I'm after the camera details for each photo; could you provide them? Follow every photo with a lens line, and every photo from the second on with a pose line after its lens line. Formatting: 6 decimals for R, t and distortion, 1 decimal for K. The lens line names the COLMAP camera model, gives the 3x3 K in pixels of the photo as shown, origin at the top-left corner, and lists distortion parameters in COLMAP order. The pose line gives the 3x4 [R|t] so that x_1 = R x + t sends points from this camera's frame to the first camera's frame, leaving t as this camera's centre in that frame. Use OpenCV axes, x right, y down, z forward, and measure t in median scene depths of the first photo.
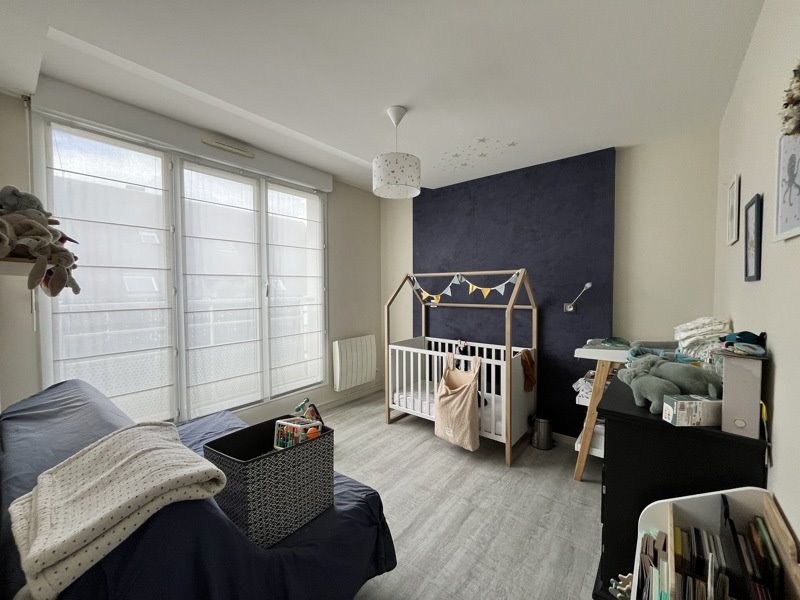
lens RADIAL K [[323.8, 0, 399.8], [0, 323.8, 297.8], [0, 0, 1]] dist [-0.002292, -0.000127]
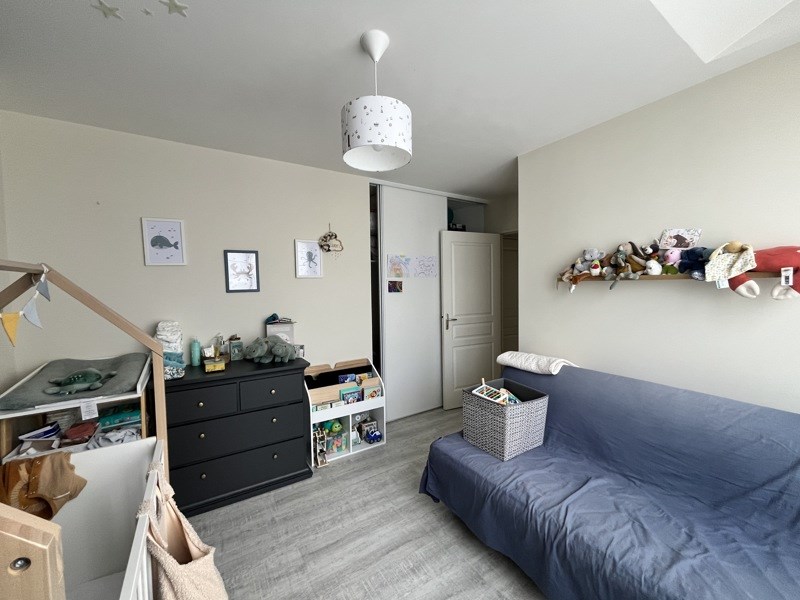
lens RADIAL K [[323.8, 0, 400.3], [0, 323.8, 300.9], [0, 0, 1]] dist [-0.002292, -0.000127]
pose [[-0.950930, 0.008276, 0.309296, -0.311790], [0.033110, 0.996624, 0.075130, -0.085618], [-0.307630, 0.081684, -0.947993, 1.935573]]
